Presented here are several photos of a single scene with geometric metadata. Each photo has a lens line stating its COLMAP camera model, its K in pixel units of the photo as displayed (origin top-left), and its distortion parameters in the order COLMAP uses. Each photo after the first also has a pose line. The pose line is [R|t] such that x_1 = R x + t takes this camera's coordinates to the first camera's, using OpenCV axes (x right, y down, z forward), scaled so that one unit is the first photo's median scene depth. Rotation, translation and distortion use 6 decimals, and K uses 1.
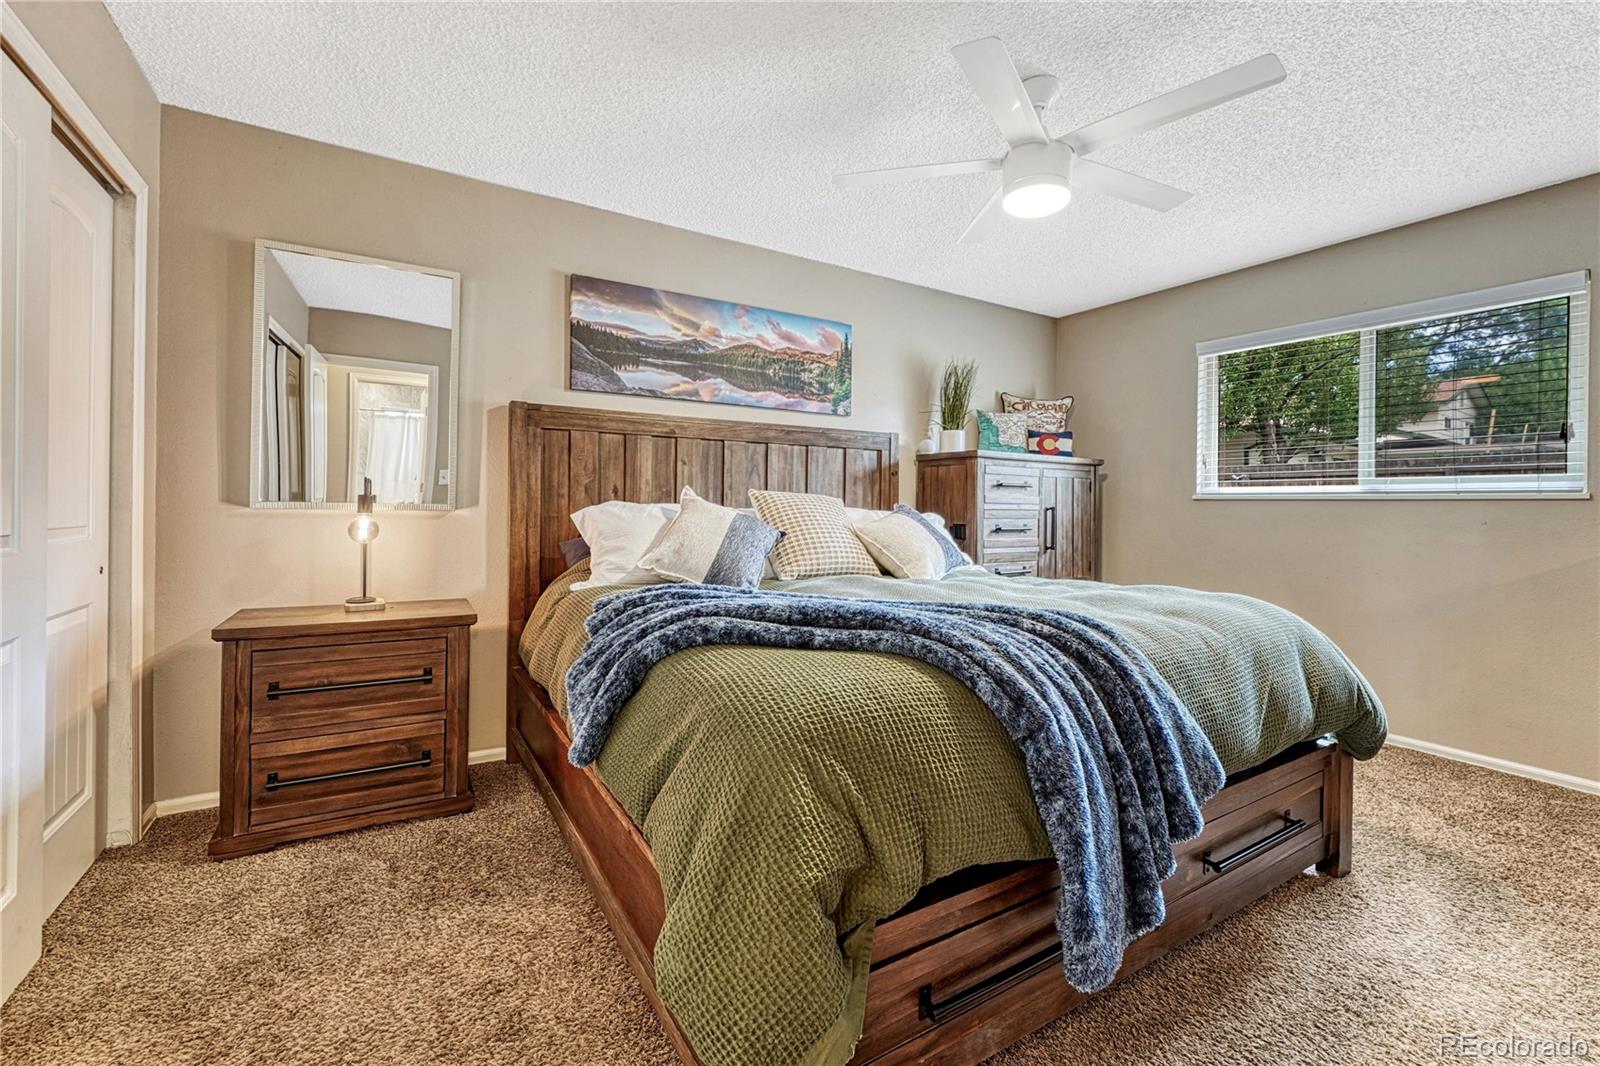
lens RADIAL K [[685.5, 0, 809.4], [0, 685.5, 504.7], [0, 0, 1]] dist [-0.013461, 0.002133]
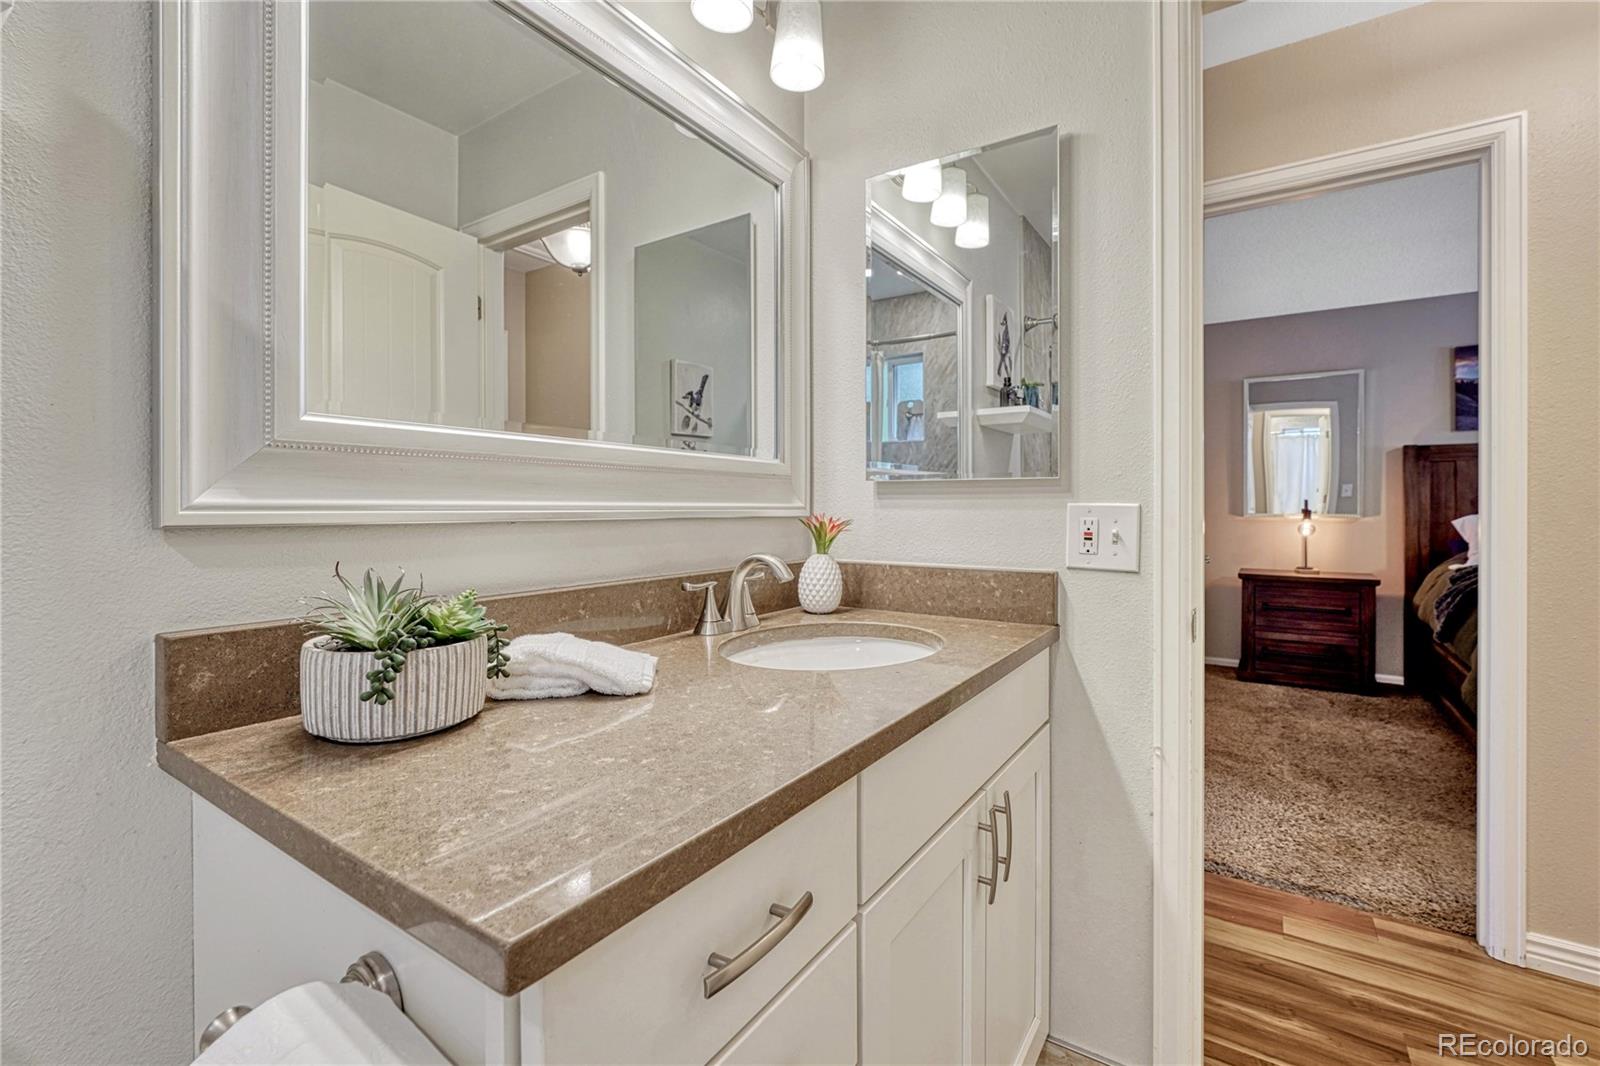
lens RADIAL K [[685.5, 0, 802.0], [0, 685.5, 506.2], [0, 0, 1]] dist [-0.013461, 0.002133]
pose [[0.404969, -0.012712, -0.914242, 0.353969], [0.010483, 0.999902, -0.009260, -0.015986], [0.914270, -0.005834, 0.405063, -0.740086]]
